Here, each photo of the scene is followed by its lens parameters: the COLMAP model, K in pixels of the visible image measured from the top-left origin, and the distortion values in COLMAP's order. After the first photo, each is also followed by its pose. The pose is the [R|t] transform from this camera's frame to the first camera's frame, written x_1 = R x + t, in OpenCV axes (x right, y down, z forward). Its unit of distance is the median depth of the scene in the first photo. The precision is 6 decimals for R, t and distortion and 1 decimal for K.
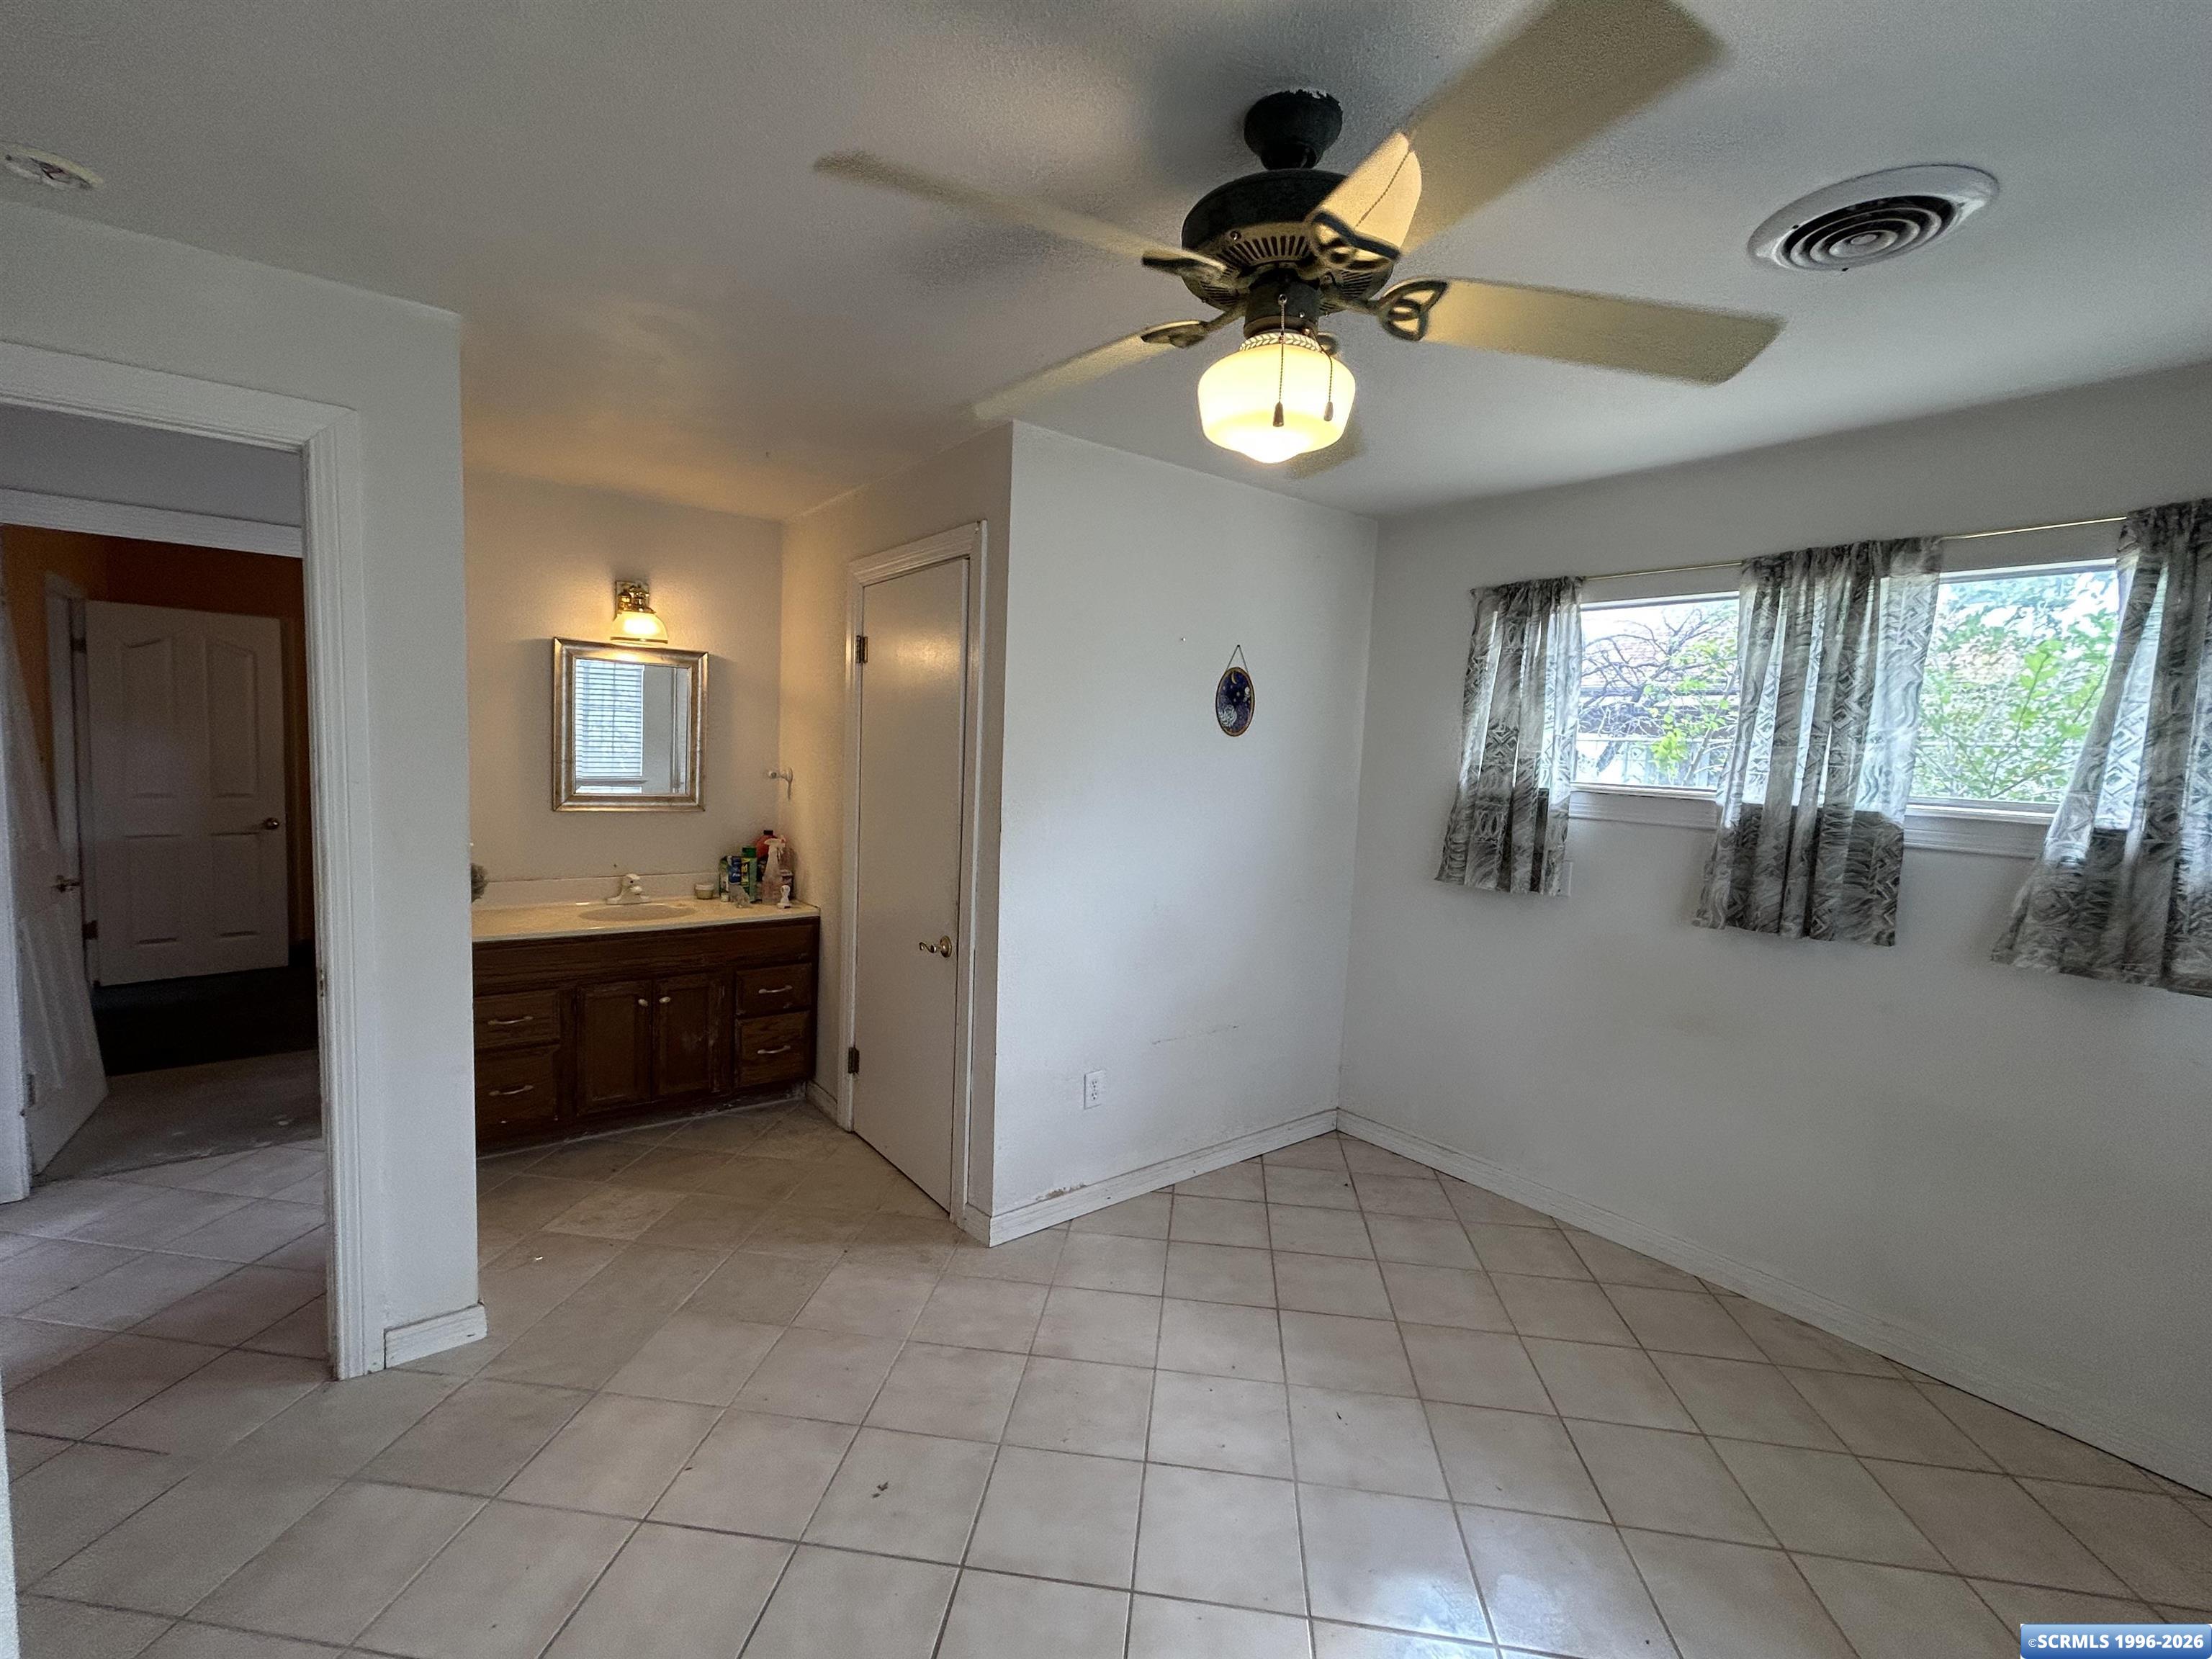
lens RADIAL K [[953.2, 0, 1101.2], [0, 953.2, 830.2], [0, 0, 1]] dist [0.000584, 0.000718]
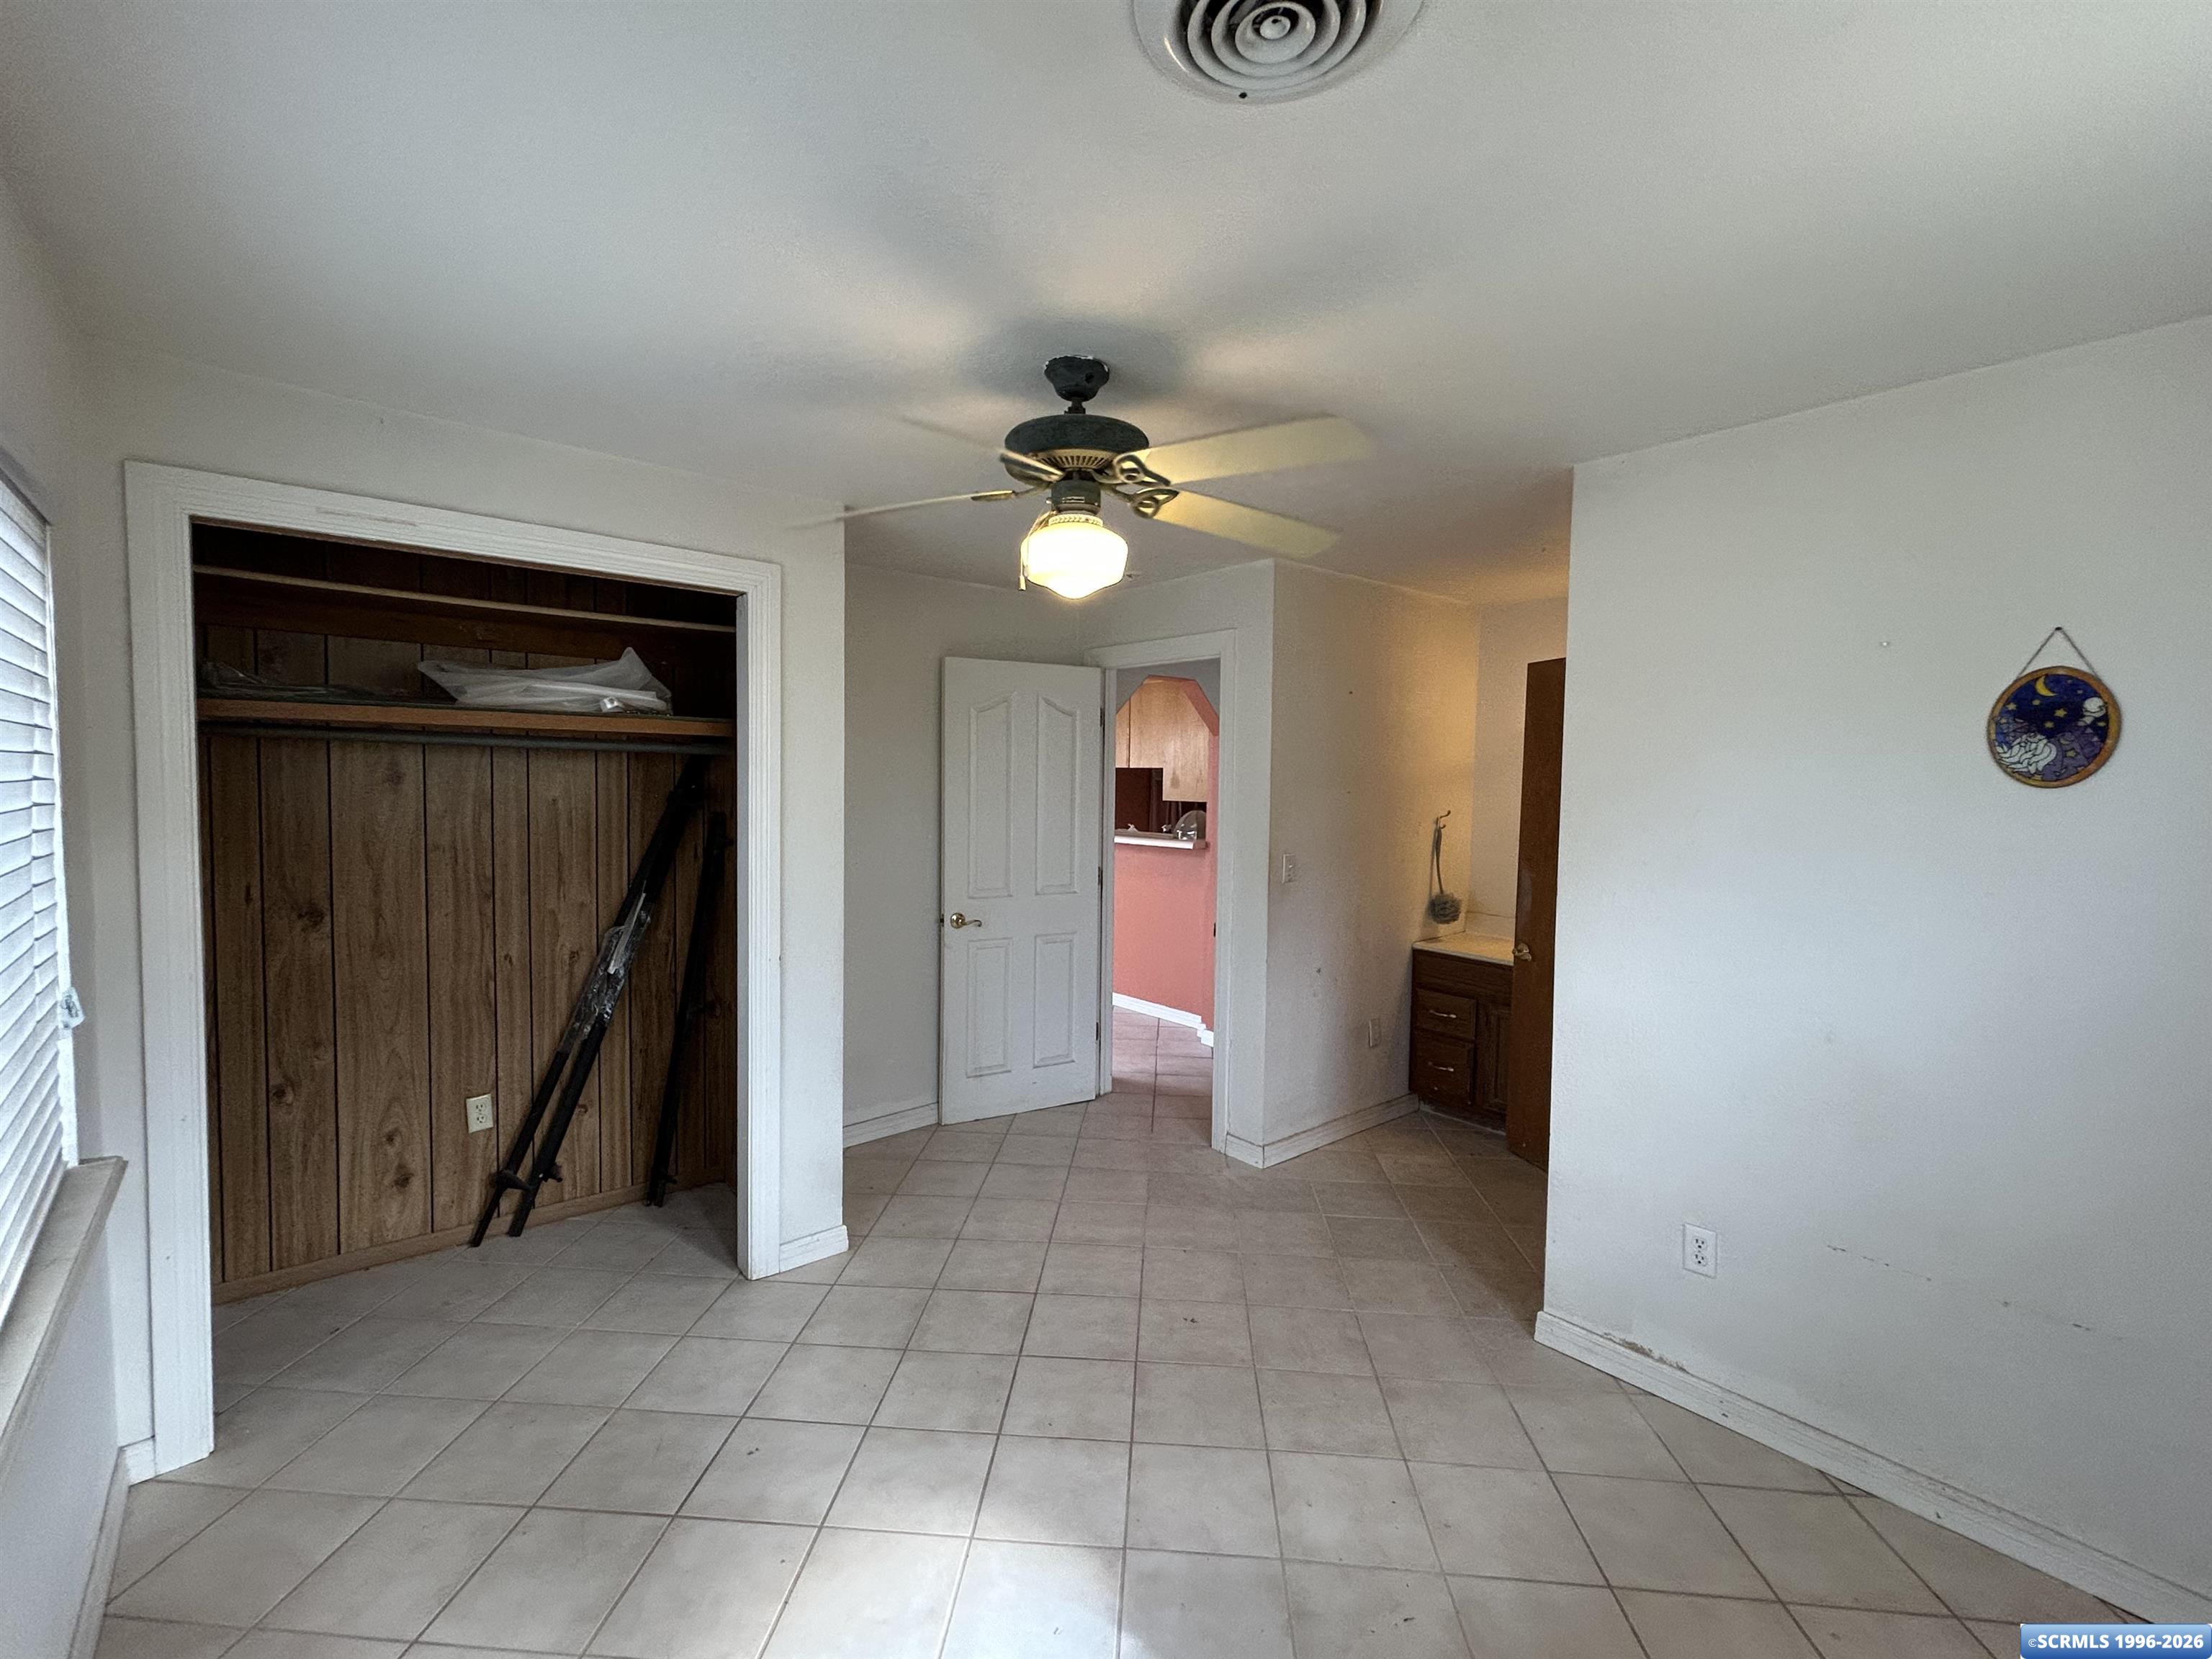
lens RADIAL K [[953.2, 0, 1096.6], [0, 953.2, 828.2], [0, 0, 1]] dist [0.000584, 0.000718]
pose [[0.048108, 0.013639, -0.998749, 0.842159], [-0.103329, 0.994610, 0.008605, -0.026329], [0.993483, 0.102786, 0.049258, 0.510712]]
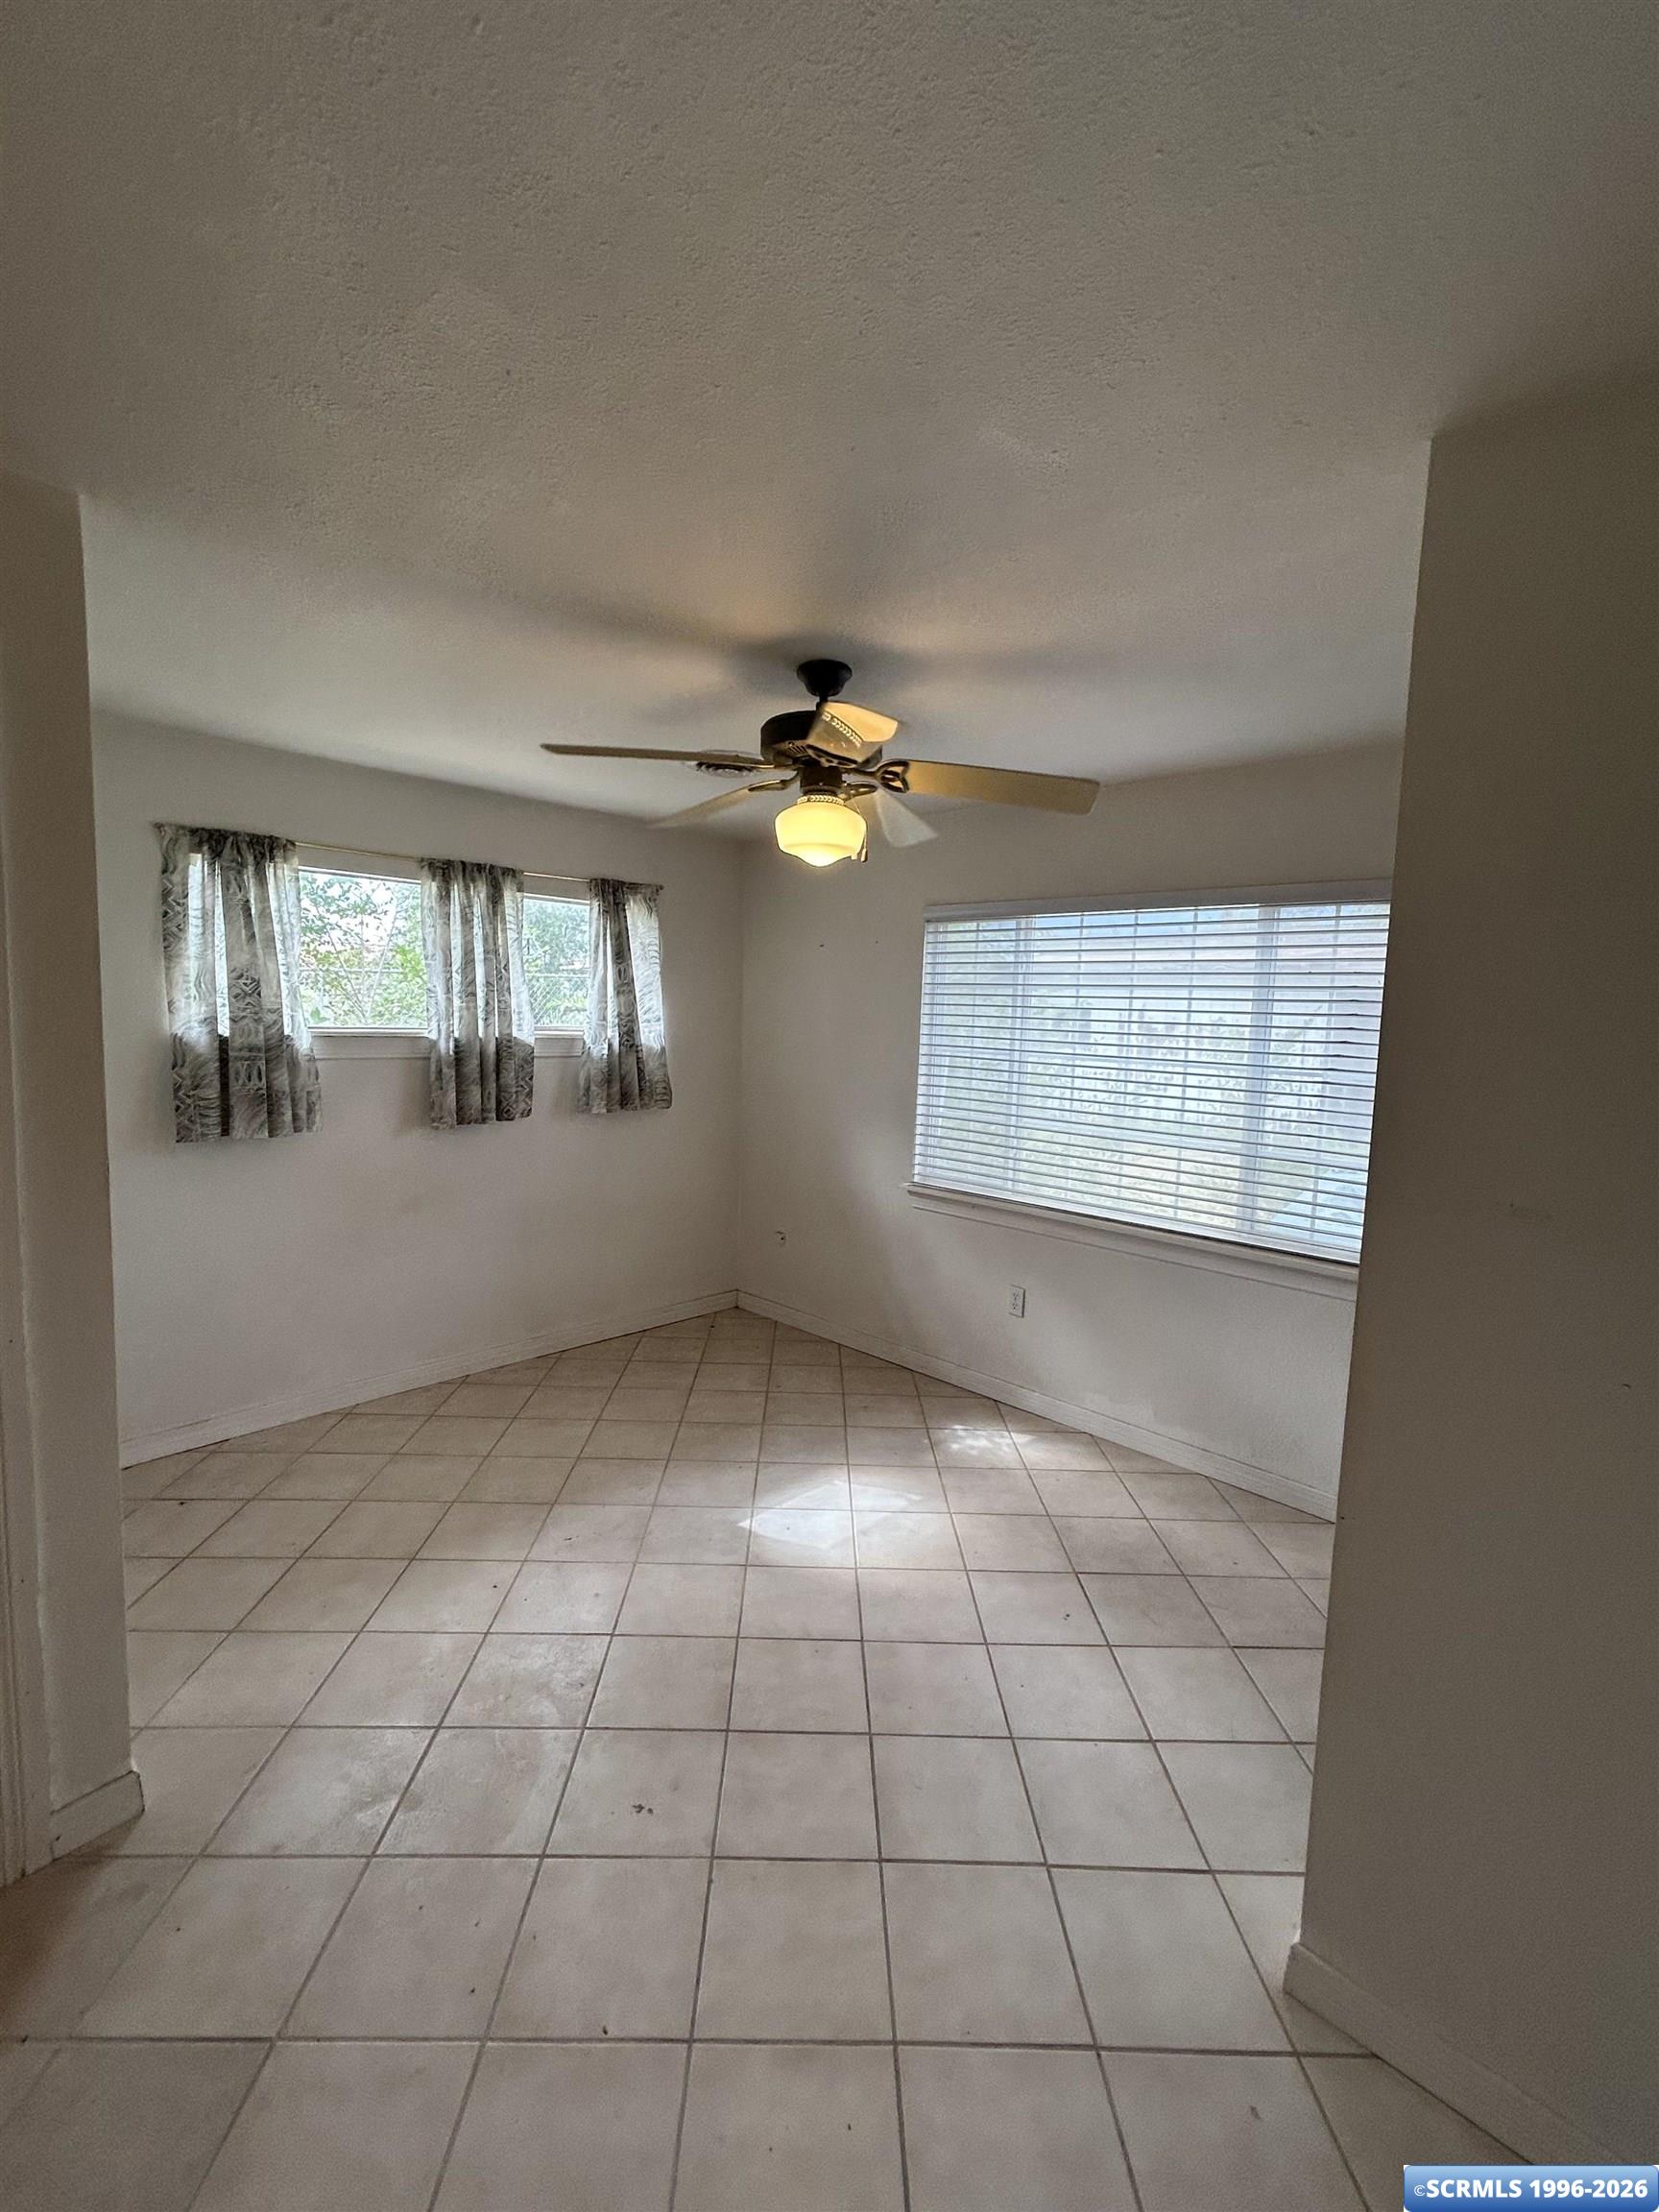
lens RADIAL K [[953.2, 0, 826.5], [0, 953.2, 1108.7], [0, 0, 1]] dist [0.000584, 0.000718]
pose [[-0.133705, -0.148360, 0.979853, -0.793941], [0.054399, 0.986141, 0.156736, -0.114146], [-0.989527, 0.074259, -0.123781, 0.628934]]
